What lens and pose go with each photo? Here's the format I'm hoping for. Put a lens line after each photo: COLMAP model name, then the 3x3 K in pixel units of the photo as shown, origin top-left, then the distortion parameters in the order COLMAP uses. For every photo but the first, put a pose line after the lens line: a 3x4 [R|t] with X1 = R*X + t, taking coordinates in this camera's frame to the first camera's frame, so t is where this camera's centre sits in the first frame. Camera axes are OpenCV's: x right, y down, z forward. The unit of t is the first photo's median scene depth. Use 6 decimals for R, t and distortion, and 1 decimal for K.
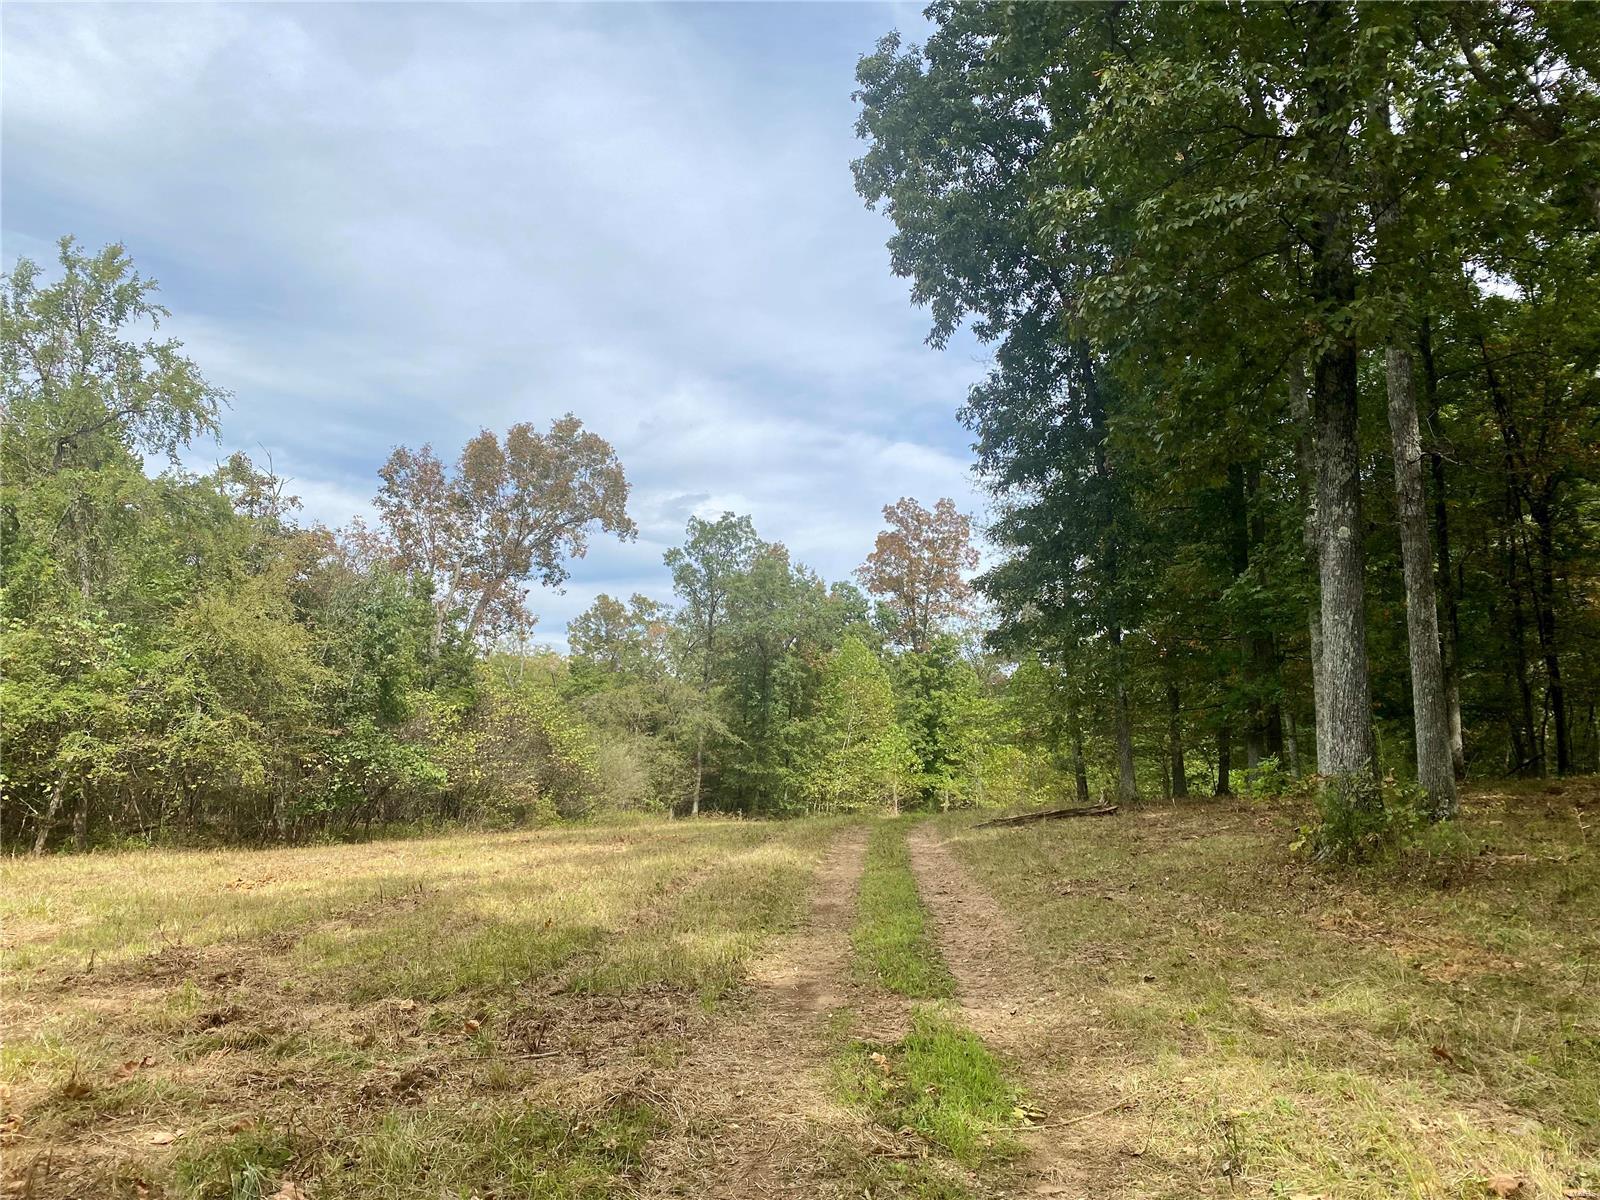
lens RADIAL K [[1209.6, 0, 793.7], [0, 1209.6, 599.7], [0, 0, 1]] dist [0.039340, -0.000015]
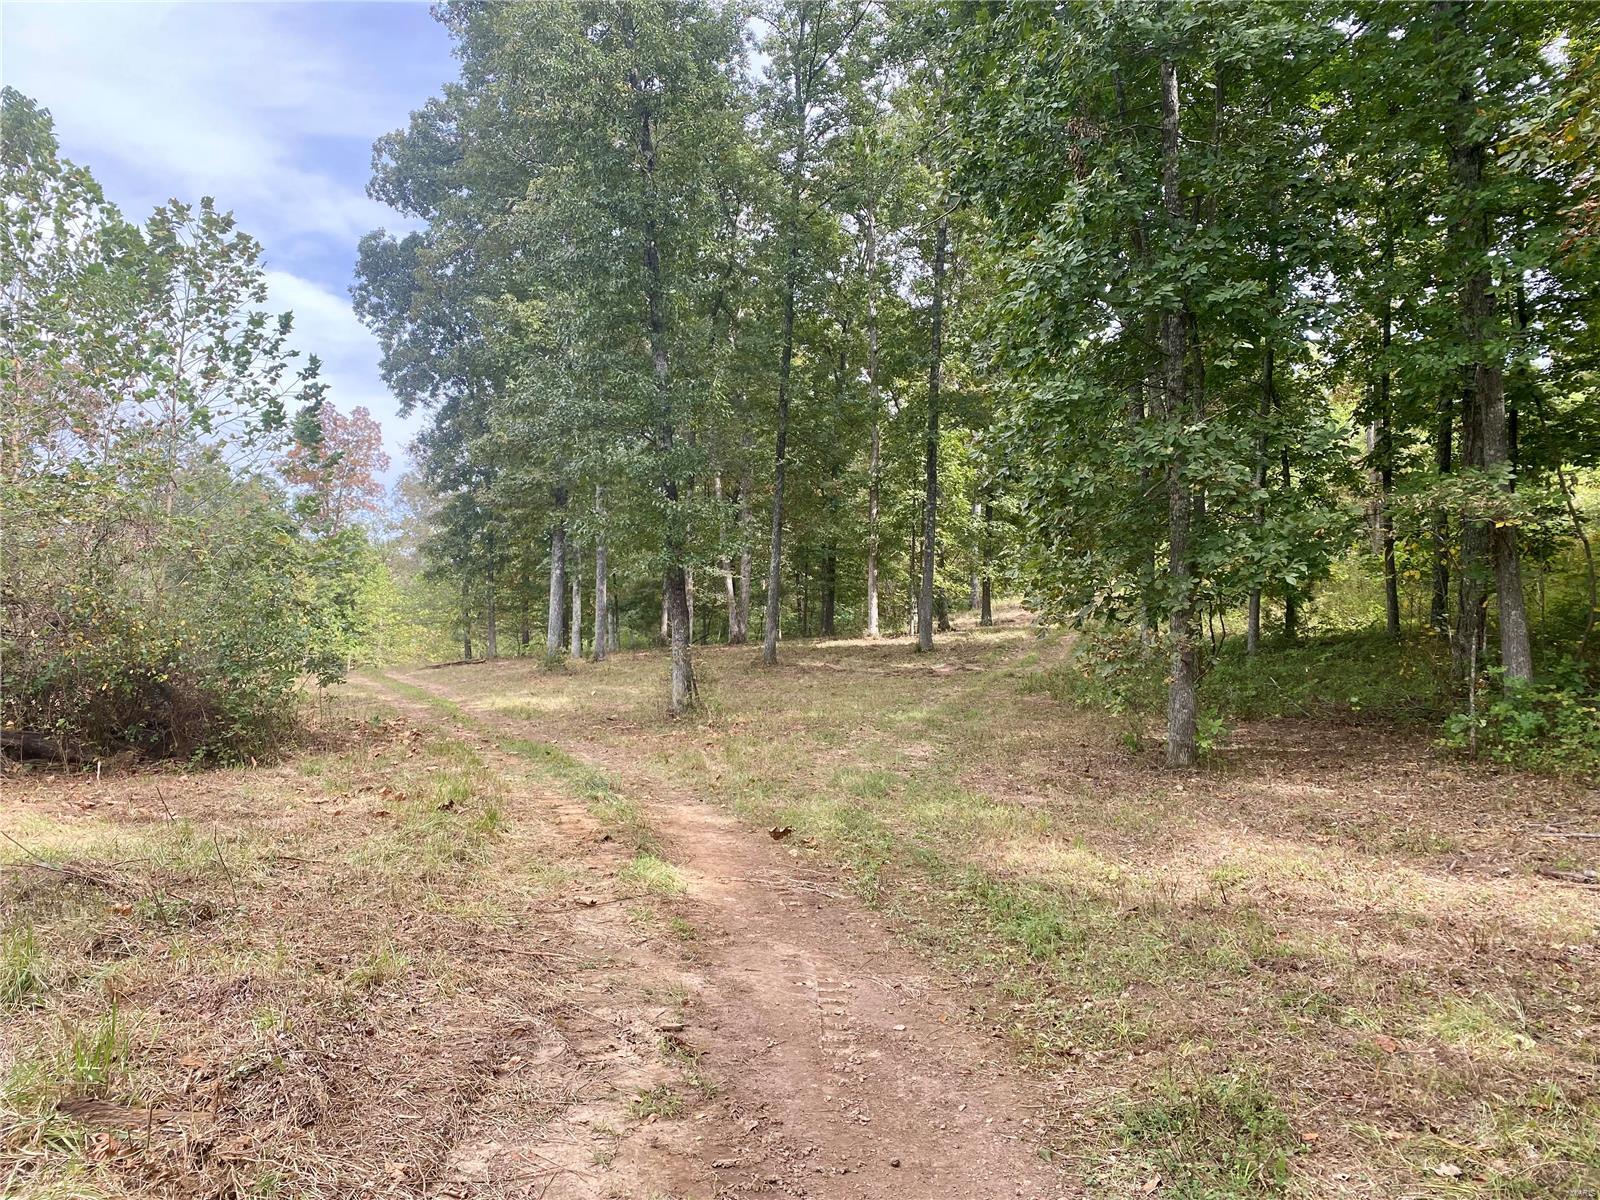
lens RADIAL K [[1209.6, 0, 795.7], [0, 1209.6, 598.9], [0, 0, 1]] dist [0.039340, -0.000015]
pose [[0.879216, 0.029925, 0.475483, -0.064556], [-0.079839, 0.993166, 0.085124, -0.038100], [-0.469687, -0.112805, 0.875597, -0.265199]]
